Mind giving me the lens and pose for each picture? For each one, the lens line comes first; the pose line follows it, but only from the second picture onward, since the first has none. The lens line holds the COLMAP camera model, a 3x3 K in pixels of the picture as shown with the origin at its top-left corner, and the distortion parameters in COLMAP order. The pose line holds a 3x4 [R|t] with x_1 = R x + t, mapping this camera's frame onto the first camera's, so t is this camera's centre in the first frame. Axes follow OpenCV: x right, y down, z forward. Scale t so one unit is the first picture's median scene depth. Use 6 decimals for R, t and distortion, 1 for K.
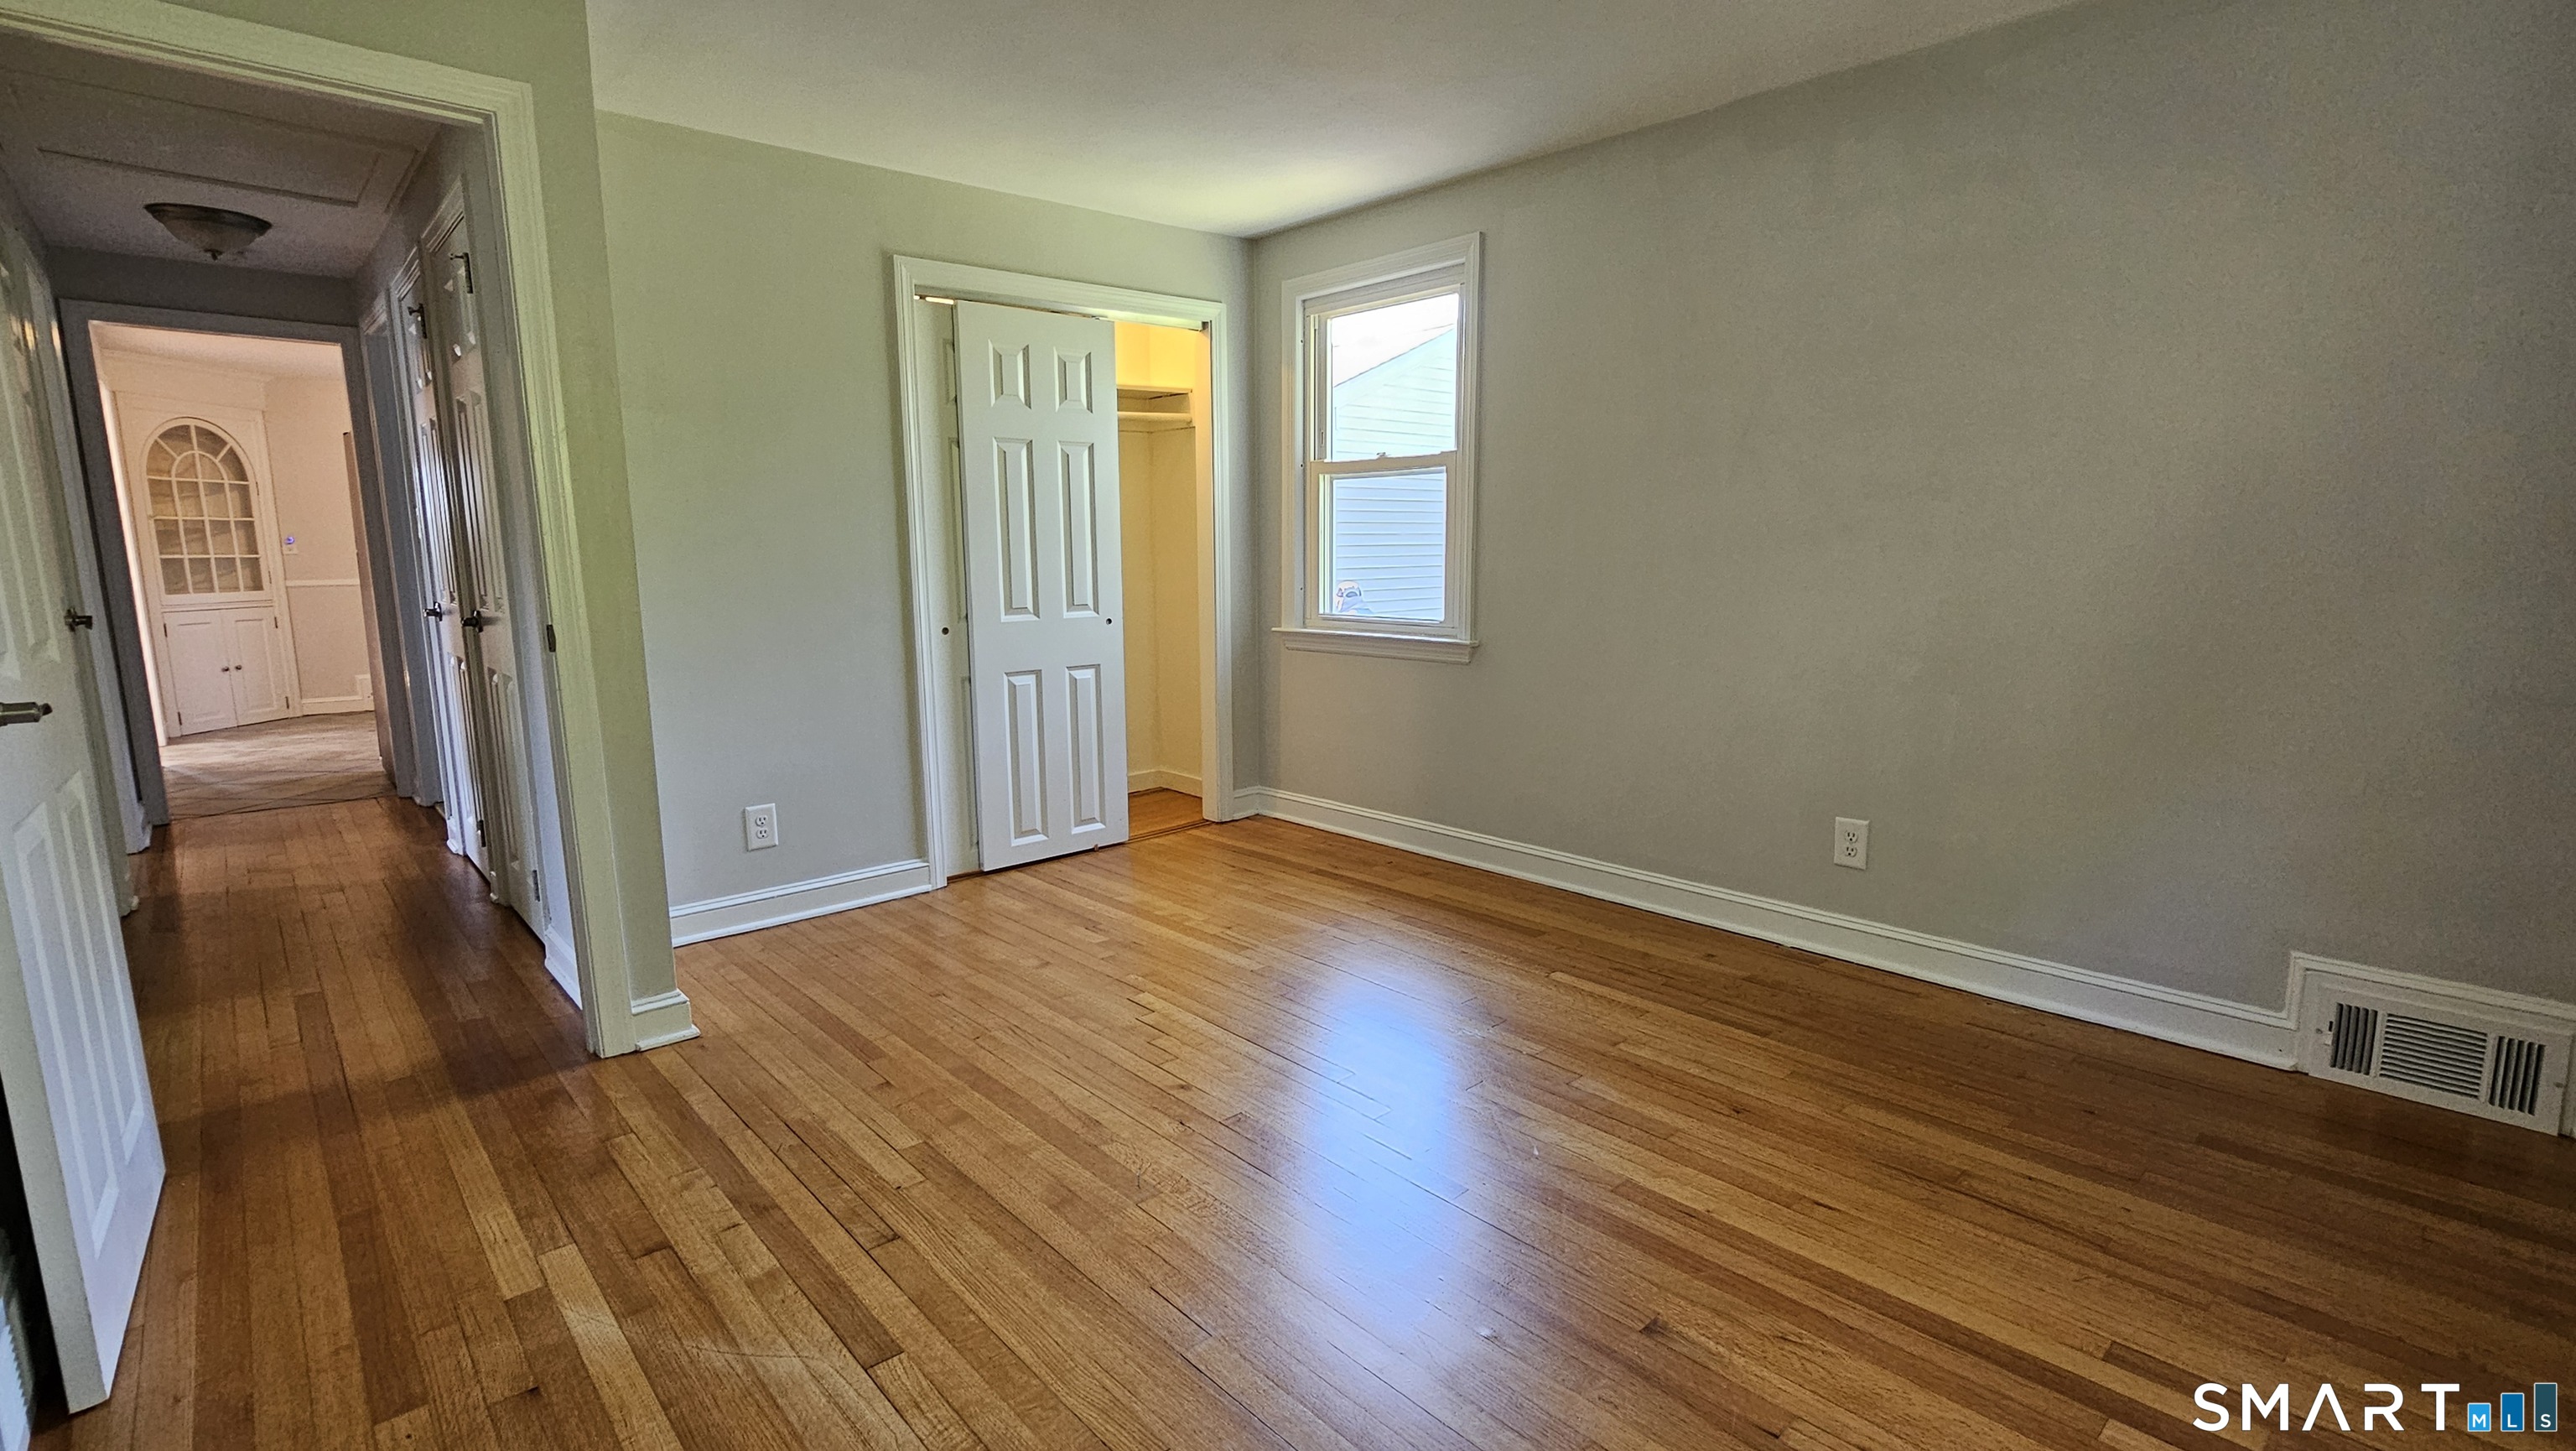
lens RADIAL K [[1191.9, 0, 1279.3], [0, 1191.9, 734.0], [0, 0, 1]] dist [0.003243, 0.000791]
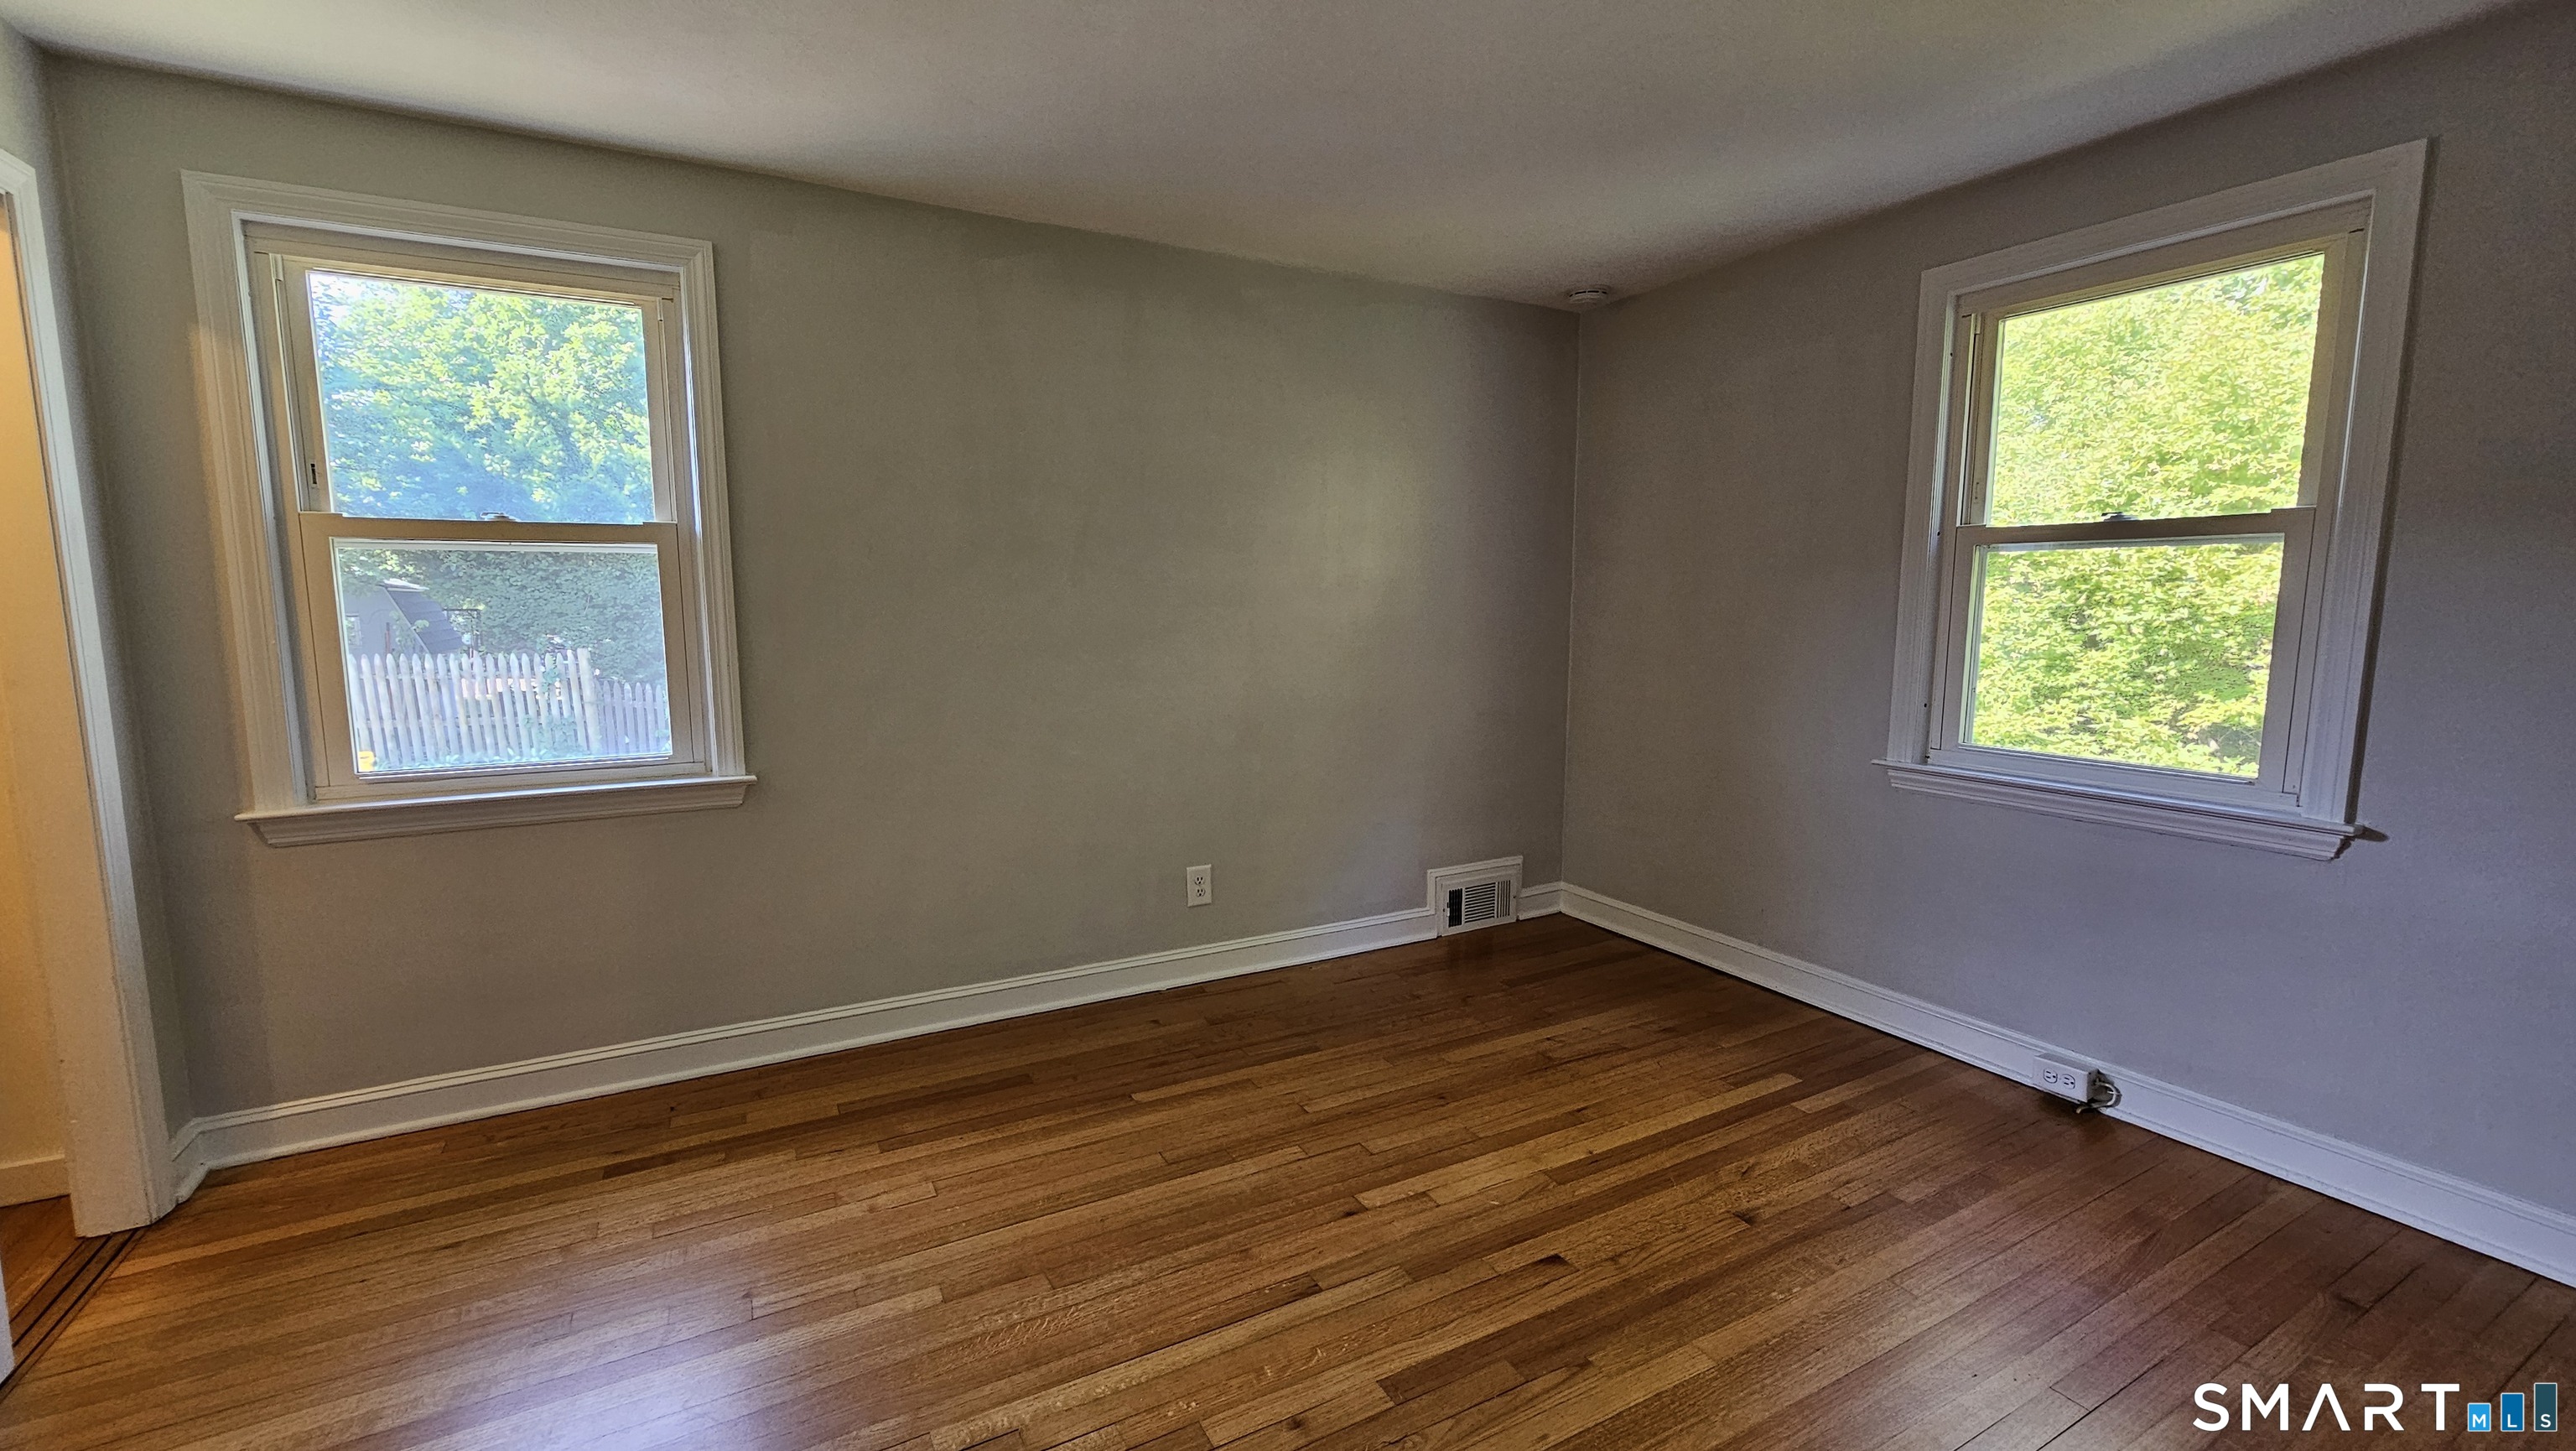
lens RADIAL K [[1072.8, 0, 1281.4], [0, 1072.8, 728.7], [0, 0, 1]] dist [-0.004029, -0.000289]
pose [[0.232470, -0.112805, 0.966040, -0.459357], [0.156554, 0.984640, 0.077303, -0.117235], [-0.959921, 0.133267, 0.246560, 0.549257]]
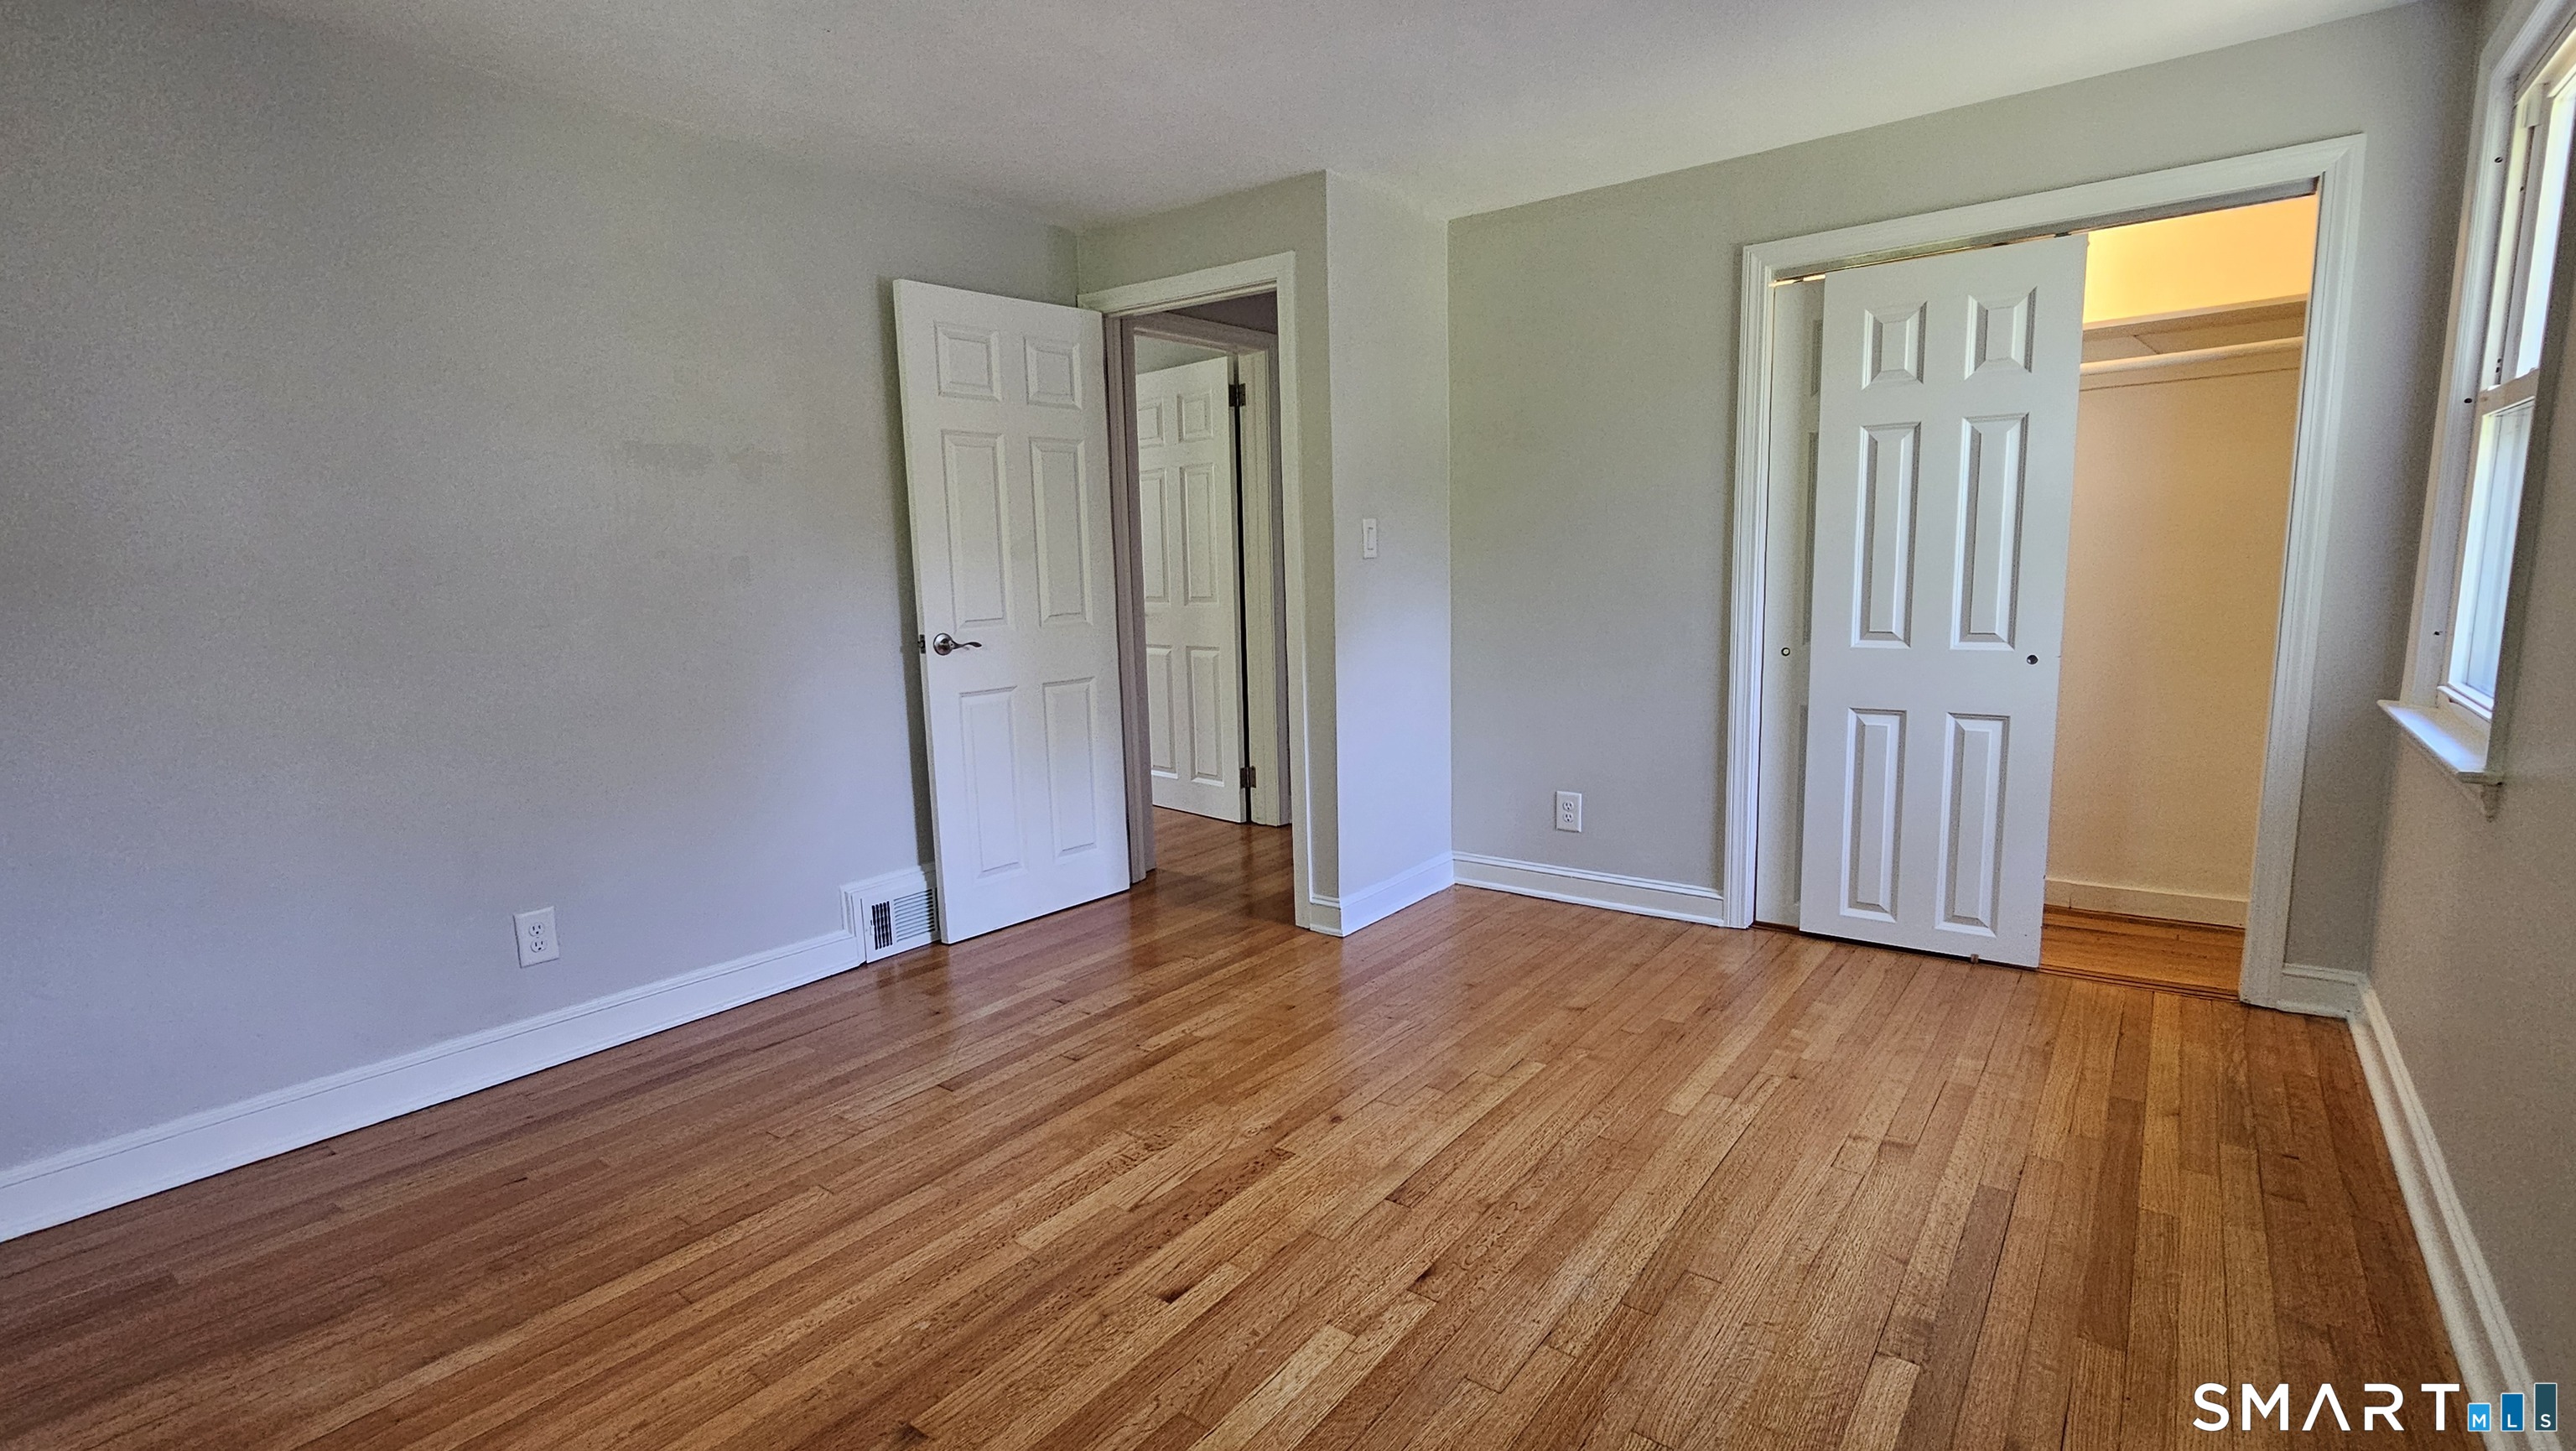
lens RADIAL K [[1191.9, 0, 1279.3], [0, 1191.9, 734.0], [0, 0, 1]] dist [0.003243, 0.000791]
pose [[0.180956, 0.149674, -0.972035, 0.576108], [-0.136401, 0.982620, 0.125911, -0.094866], [0.973986, 0.109802, 0.198227, 0.501408]]
